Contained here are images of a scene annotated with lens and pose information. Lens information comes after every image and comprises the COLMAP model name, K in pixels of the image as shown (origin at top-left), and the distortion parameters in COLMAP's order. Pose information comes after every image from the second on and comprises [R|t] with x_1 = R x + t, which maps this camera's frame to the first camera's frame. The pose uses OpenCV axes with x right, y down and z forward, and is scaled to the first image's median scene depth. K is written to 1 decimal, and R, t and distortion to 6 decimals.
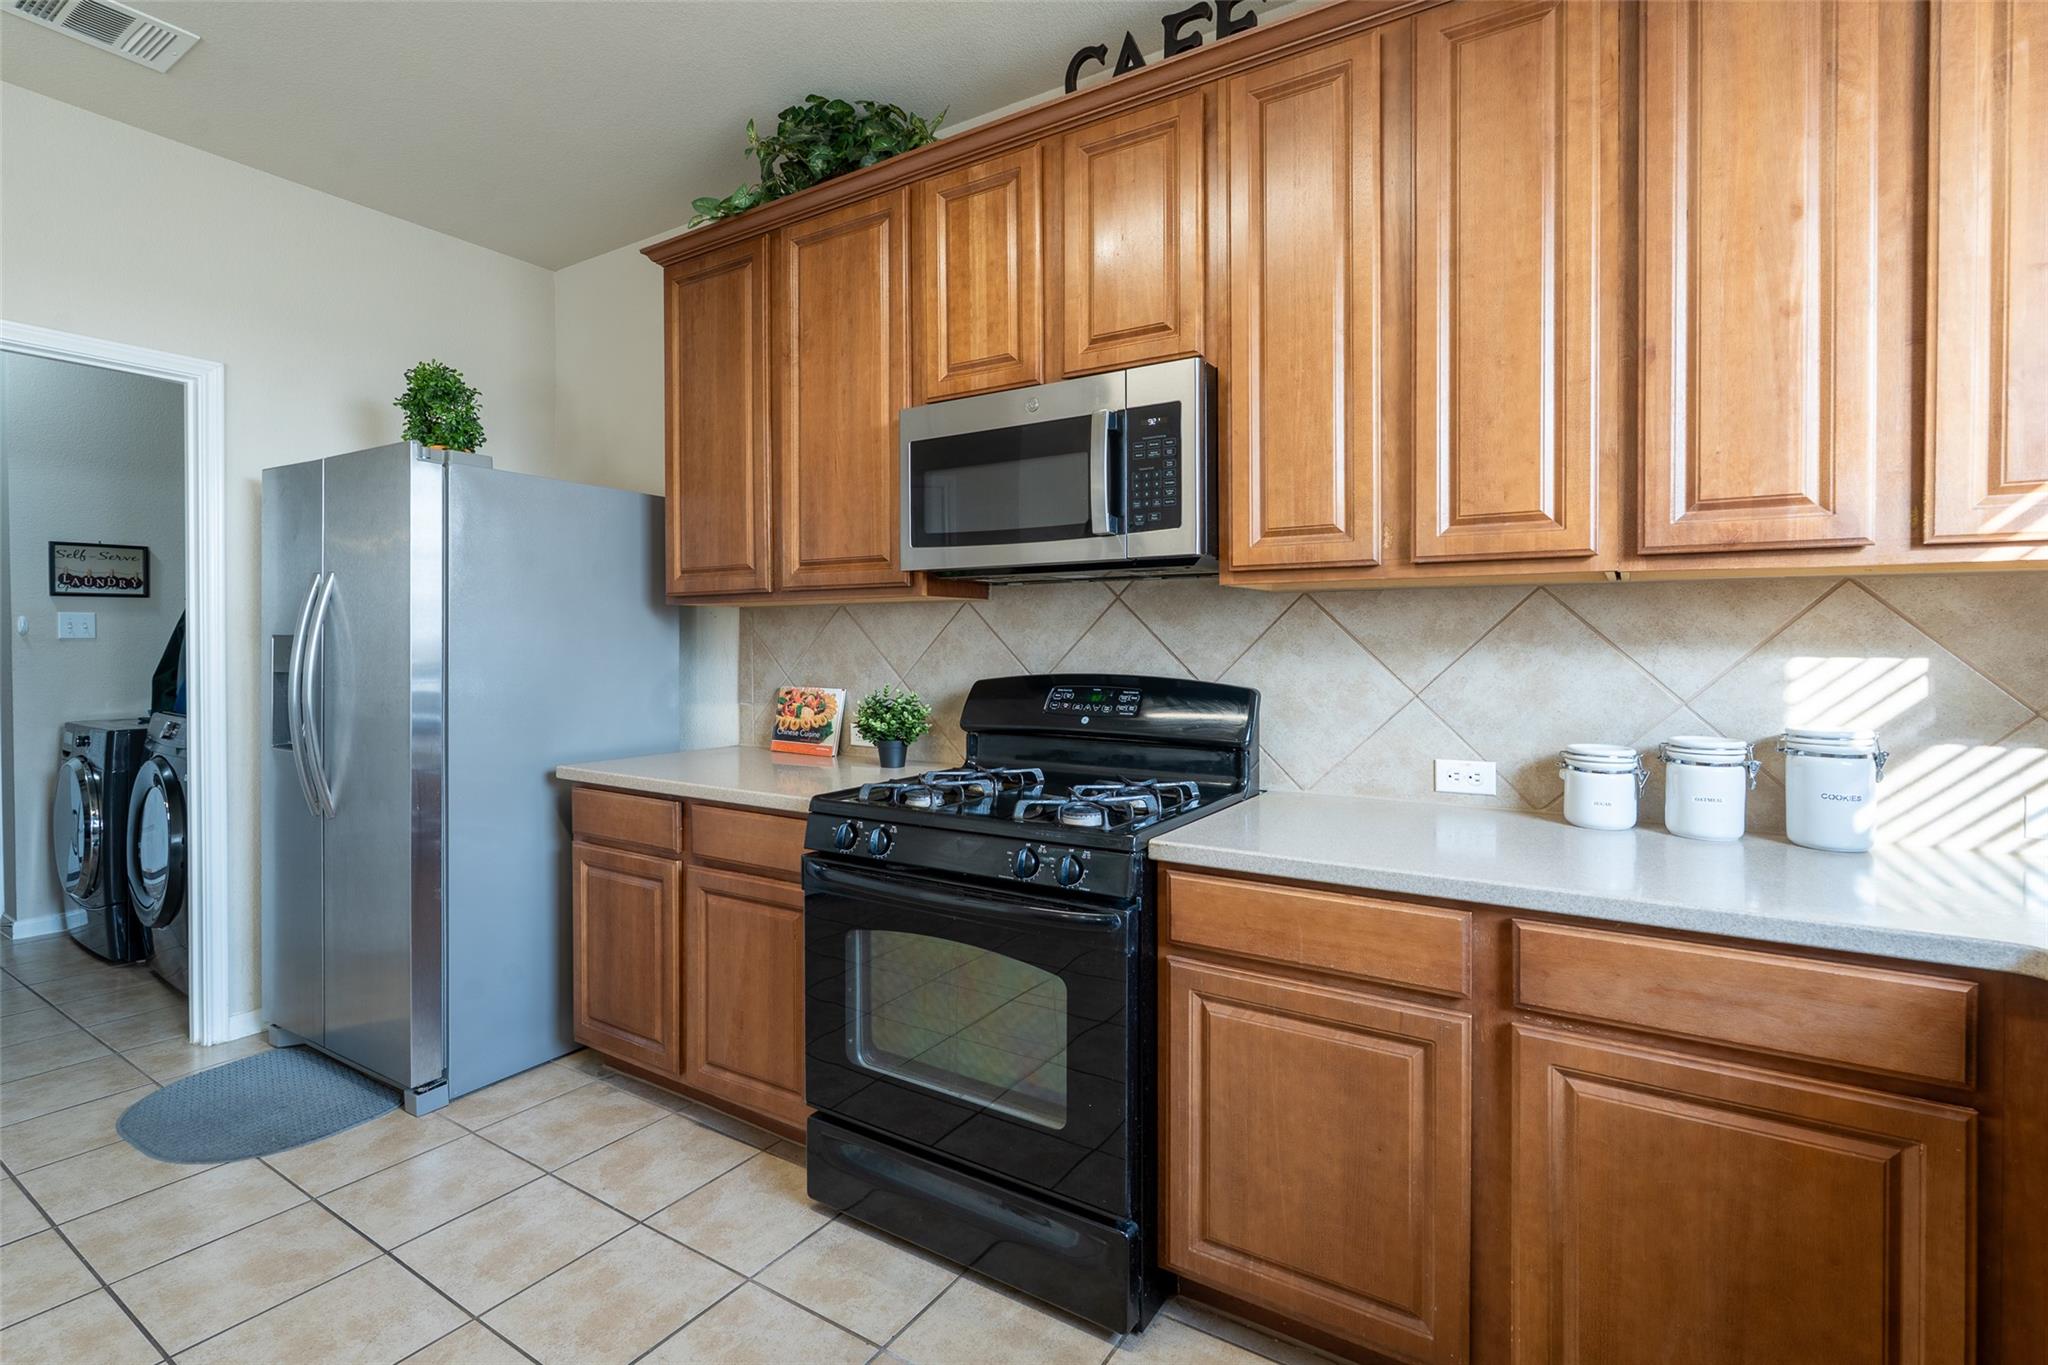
lens RADIAL K [[921.4, 0, 1043.9], [0, 921.4, 653.9], [0, 0, 1]] dist [-0.004018, -0.000055]
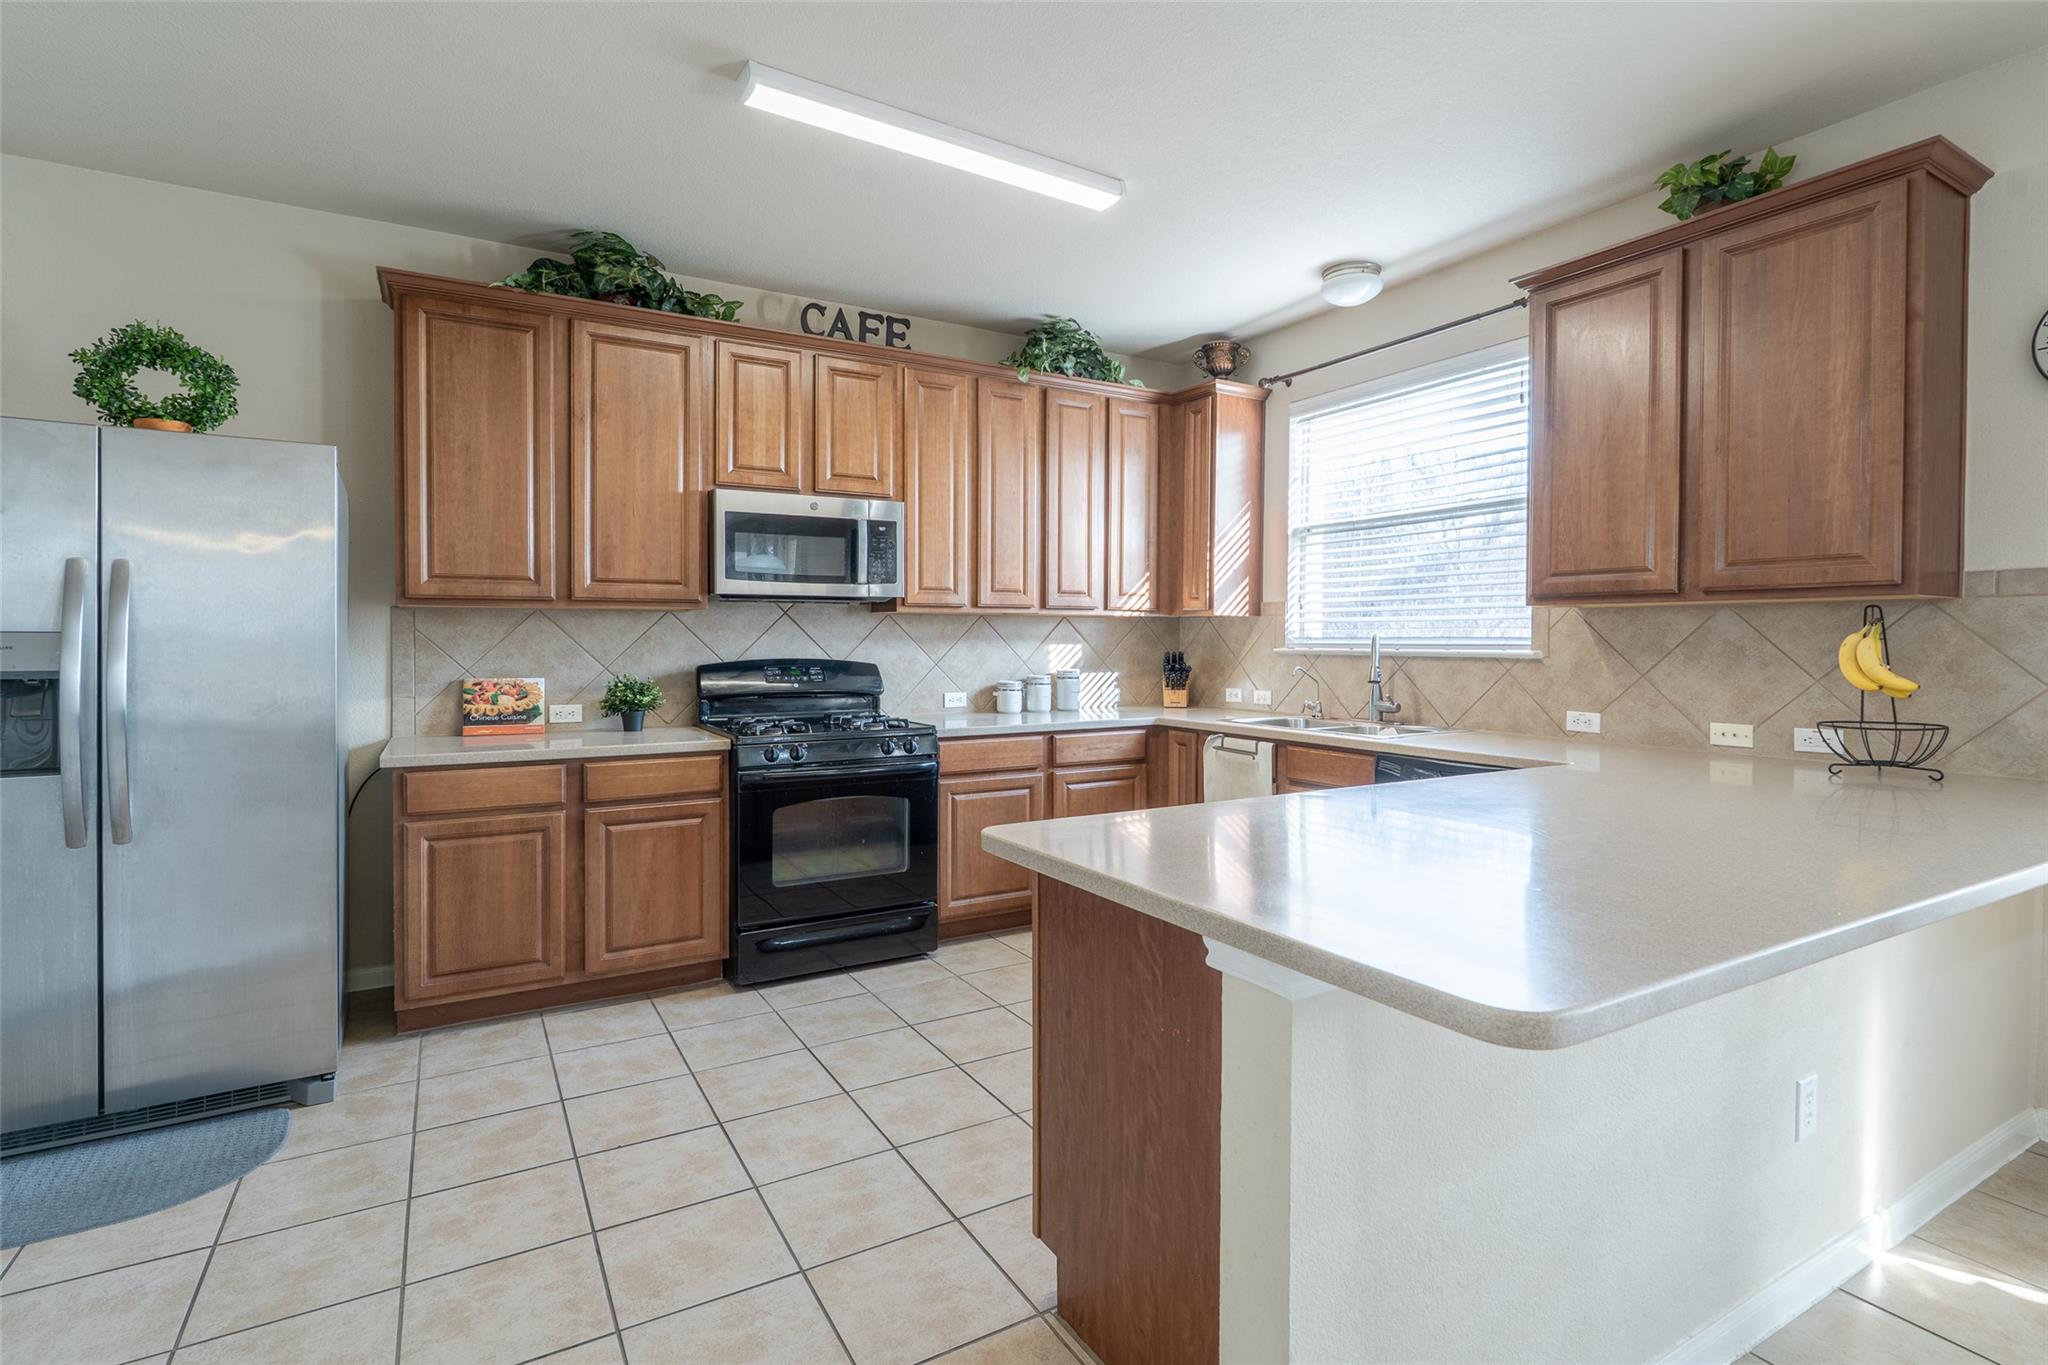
lens RADIAL K [[917.4, 0, 1034.8], [0, 917.4, 646.3], [0, 0, 1]] dist [0.003882, -0.001649]
pose [[0.470330, -0.008558, 0.882449, -1.350020], [0.009305, 0.999945, 0.004738, -0.004732], [-0.882442, 0.005983, 0.470384, -0.203924]]
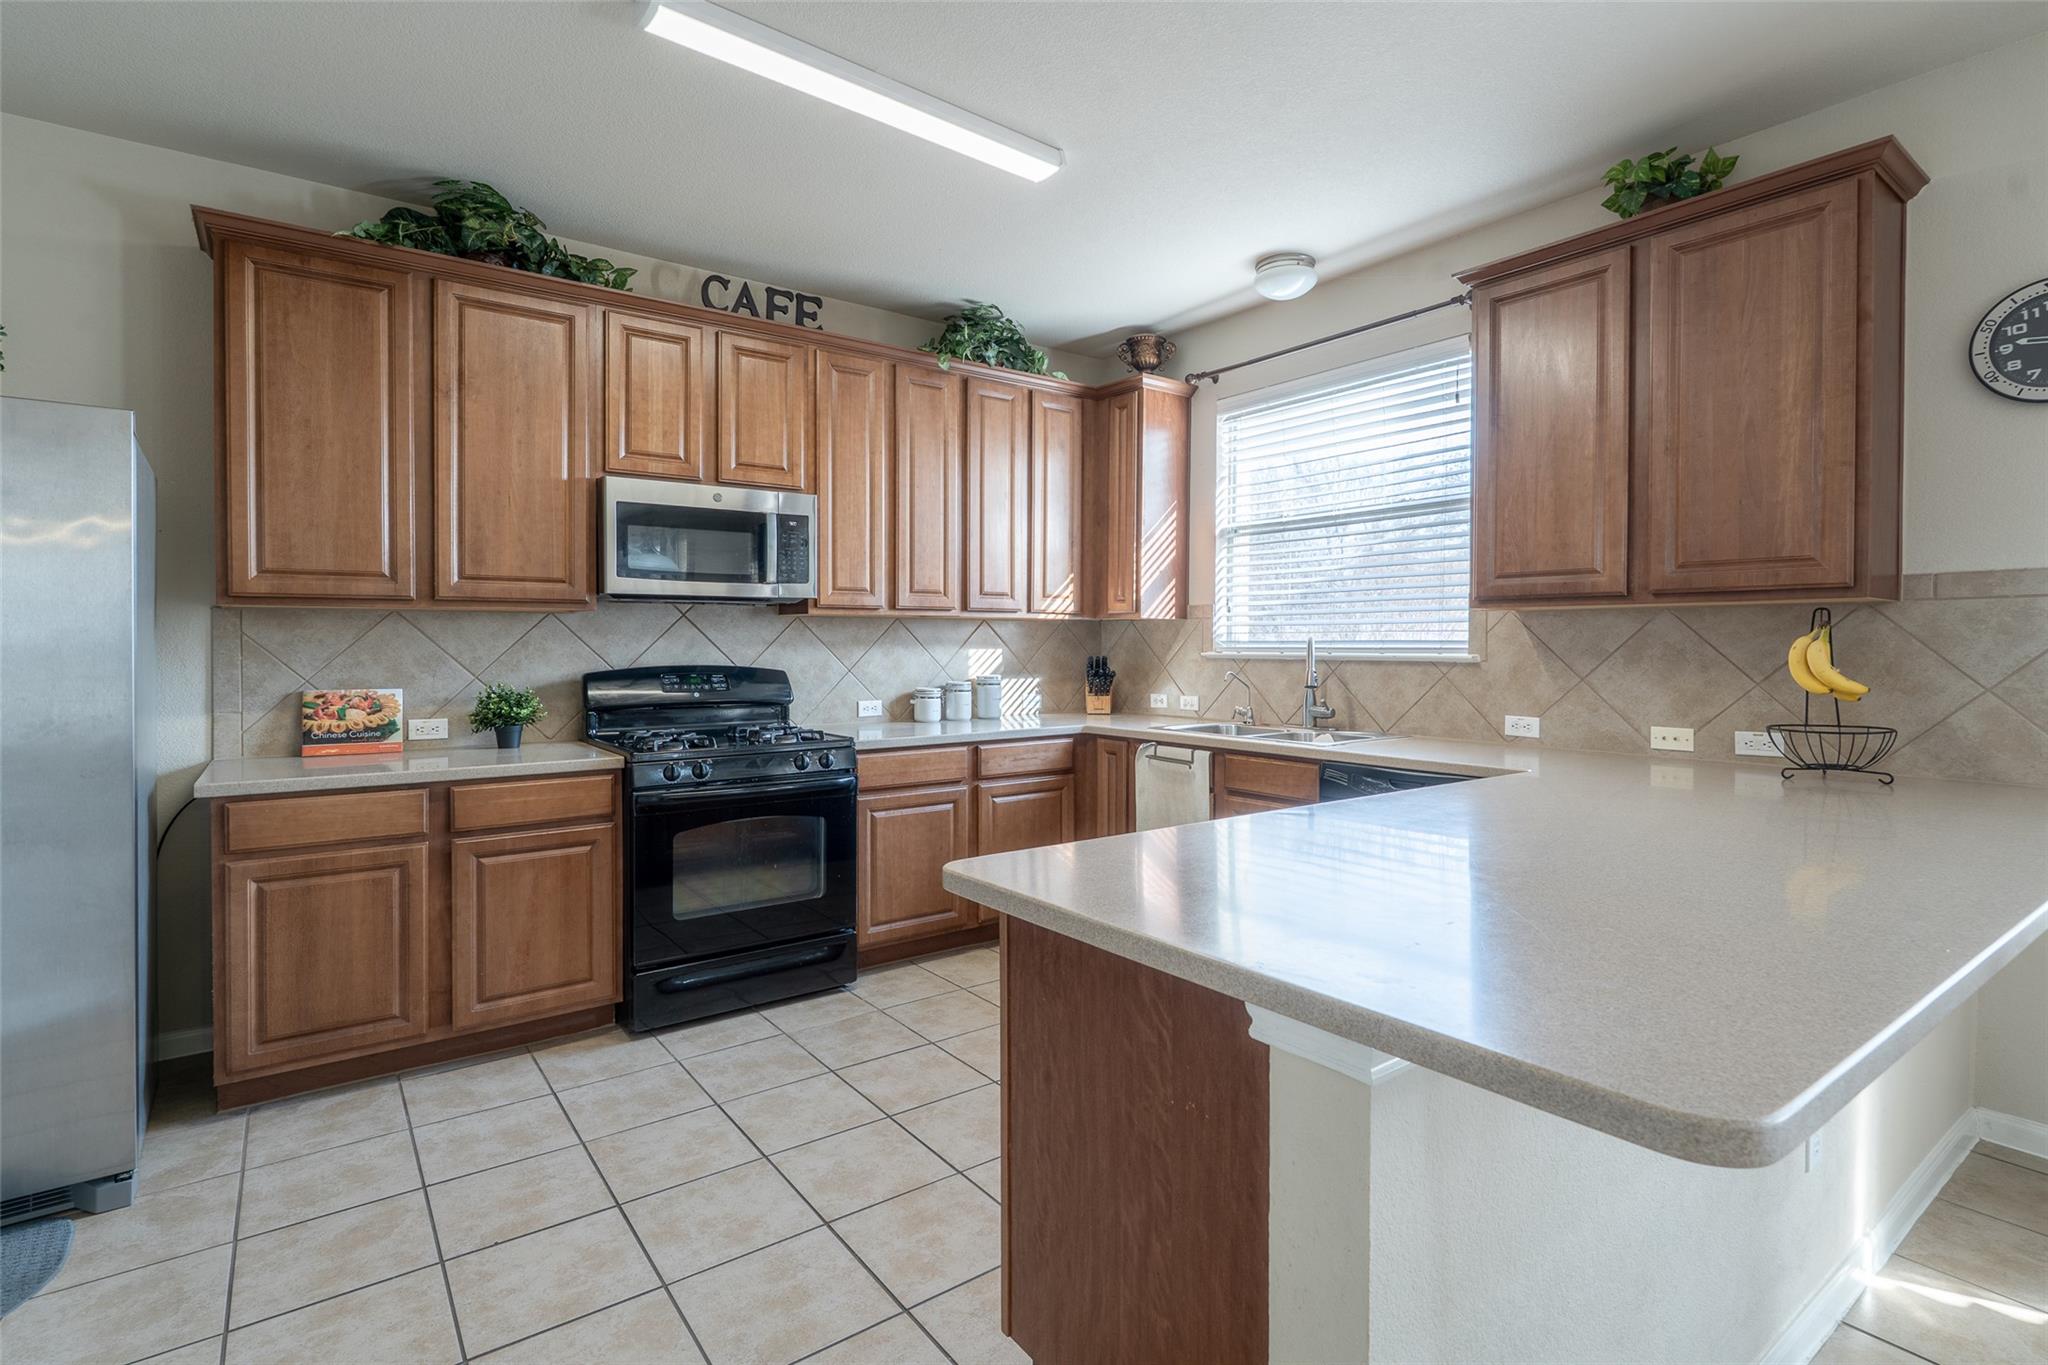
lens RADIAL K [[917.4, 0, 1020.7], [0, 917.4, 649.6], [0, 0, 1]] dist [0.003882, -0.001649]
pose [[0.379322, -0.008752, 0.925223, -1.276777], [0.011296, 0.999925, 0.004827, -0.005800], [-0.925196, 0.008620, 0.379392, -0.098900]]
